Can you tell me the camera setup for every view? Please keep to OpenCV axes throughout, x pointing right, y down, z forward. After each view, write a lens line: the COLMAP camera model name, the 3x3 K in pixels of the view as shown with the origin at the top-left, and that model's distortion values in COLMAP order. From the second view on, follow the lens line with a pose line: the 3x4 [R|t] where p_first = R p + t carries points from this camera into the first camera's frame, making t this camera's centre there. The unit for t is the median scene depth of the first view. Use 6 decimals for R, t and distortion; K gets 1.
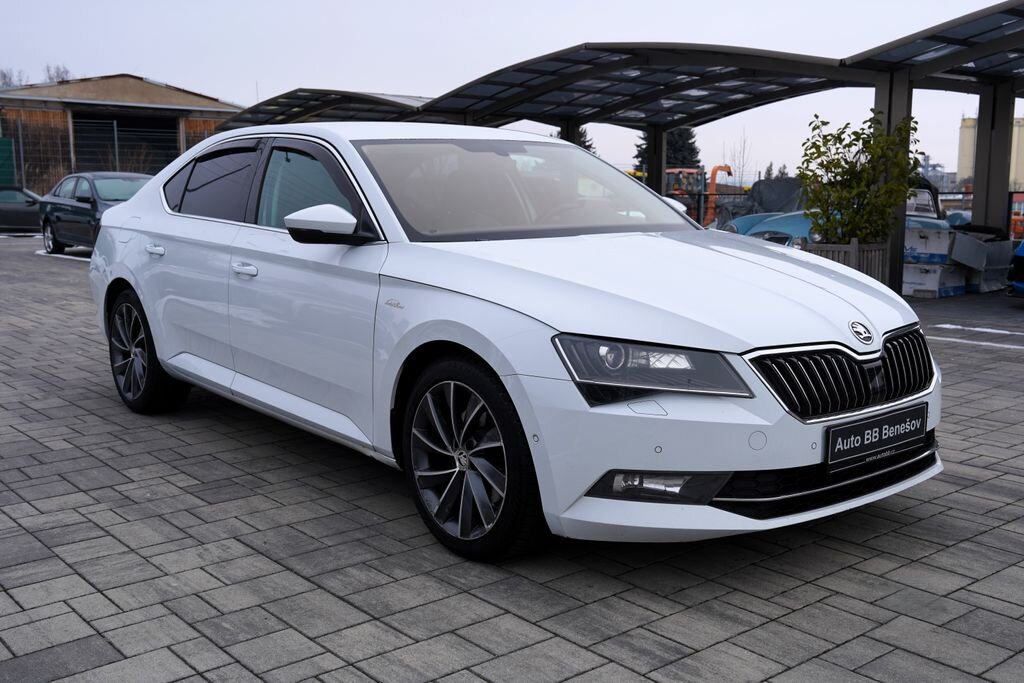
lens RADIAL K [[1062.2, 0, 530.9], [0, 1062.2, 346.7], [0, 0, 1]] dist [0.045965, 0.000000]
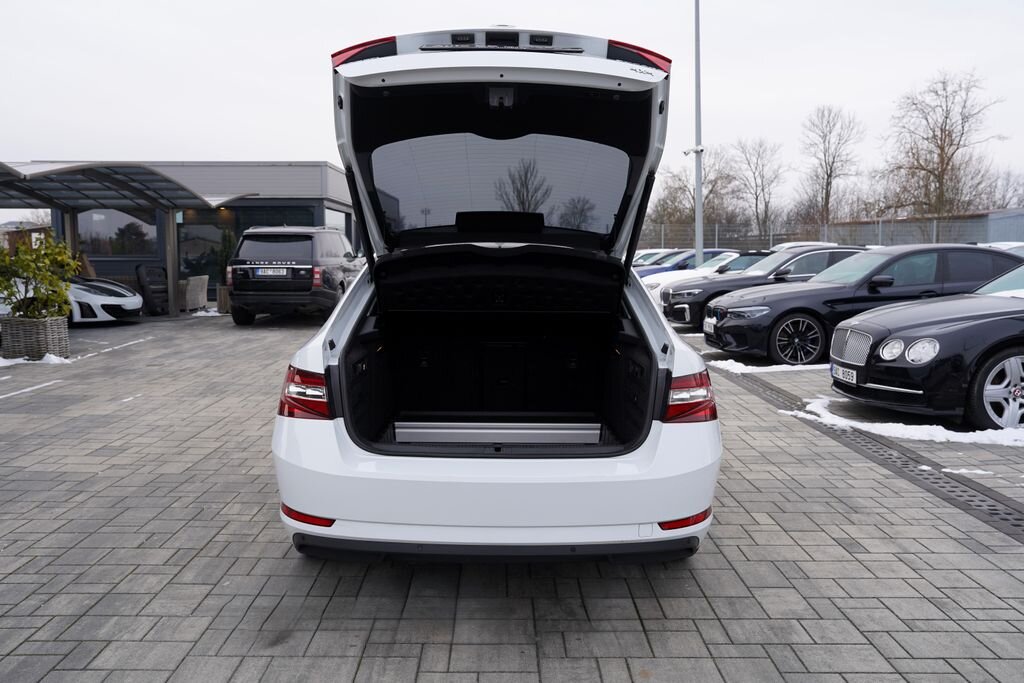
lens RADIAL K [[827.8, 0, 513.4], [0, 827.8, 342.1], [0, 0, 1]] dist [-0.043902, 0.047095]
pose [[-0.774089, -0.072922, 0.628864, -1.125880], [0.088530, 0.971114, 0.221584, -0.457540], [-0.626857, 0.227199, -0.745273, 2.589347]]
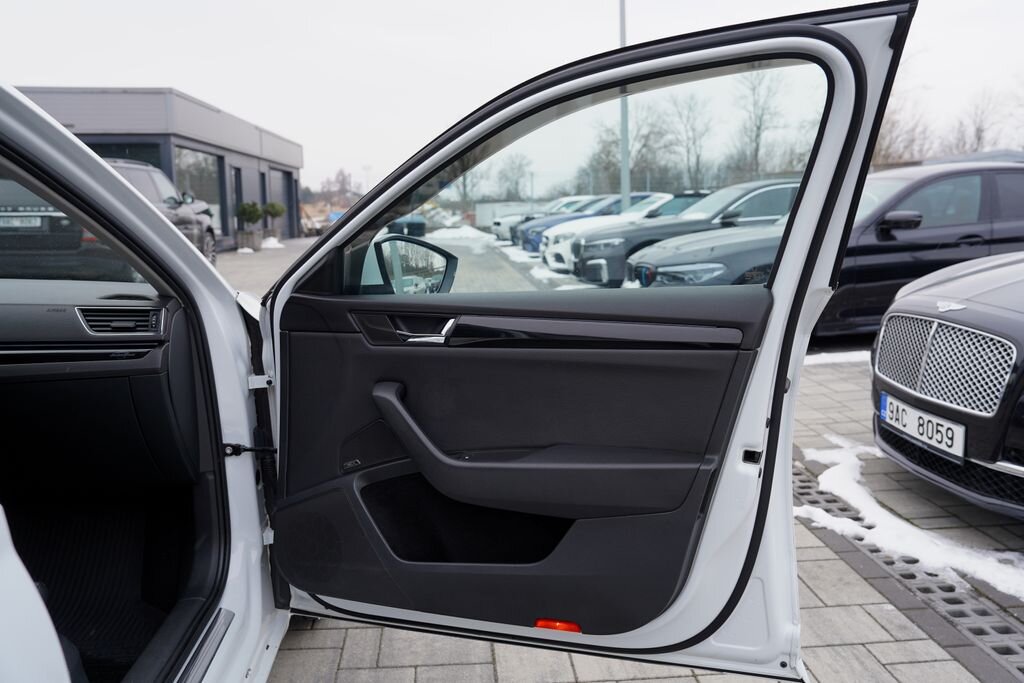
lens RADIAL K [[786.8, 0, 517.0], [0, 786.8, 341.8], [0, 0, 1]] dist [-0.044669, 0.017405]
pose [[-0.818792, -0.093777, 0.566379, -0.572502], [0.088316, 0.954249, 0.285672, -0.206204], [-0.567256, 0.283927, -0.773050, 1.389816]]
